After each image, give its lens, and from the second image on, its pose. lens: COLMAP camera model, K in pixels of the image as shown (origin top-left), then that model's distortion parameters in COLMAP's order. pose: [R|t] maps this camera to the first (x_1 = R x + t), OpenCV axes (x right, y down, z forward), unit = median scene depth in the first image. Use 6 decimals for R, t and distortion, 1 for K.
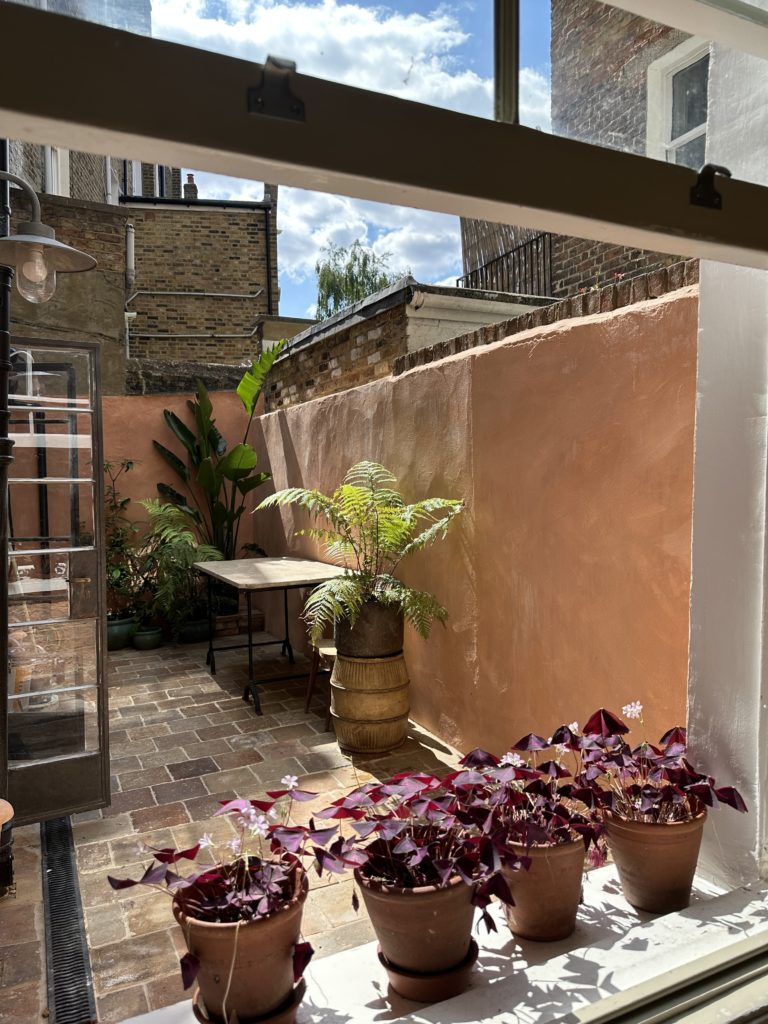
lens RADIAL K [[737.0, 0, 384.0], [0, 737.0, 512.0], [0, 0, 1]] dist [0.179561, -0.402156]
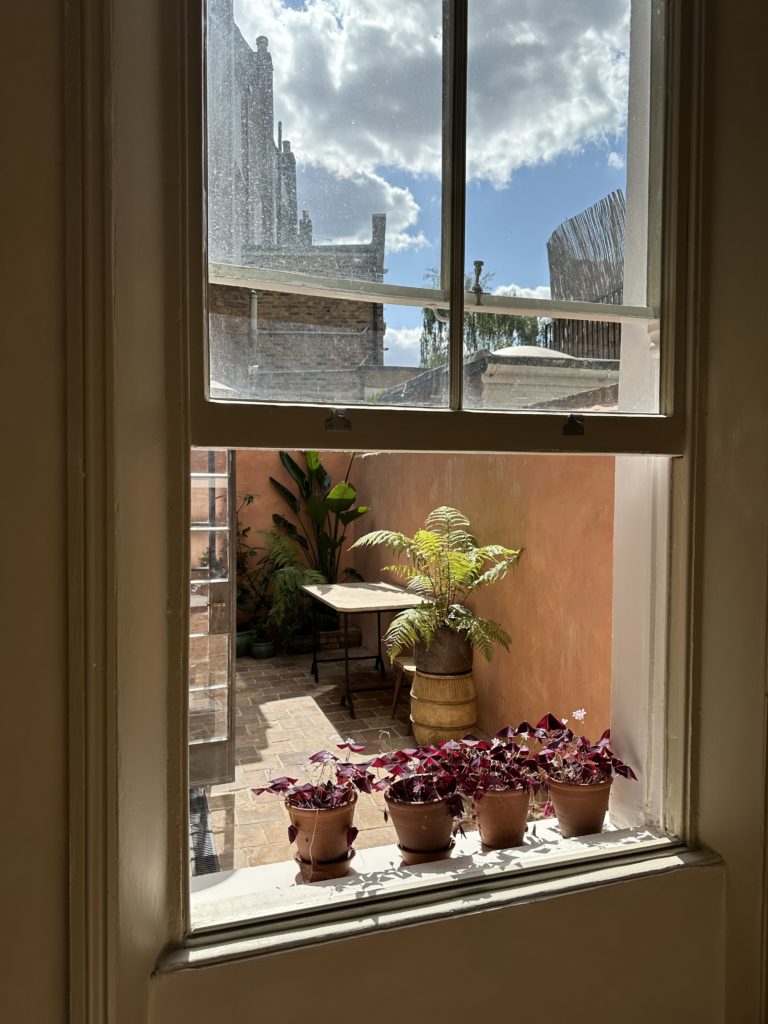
lens RADIAL K [[737.0, 0, 384.0], [0, 737.0, 512.0], [0, 0, 1]] dist [0.179561, -0.402156]
pose [[0.989934, 0.011527, -0.141058, 0.046615], [-0.014259, 0.999730, -0.018370, -0.037322], [0.140808, 0.020197, 0.989831, -0.179897]]
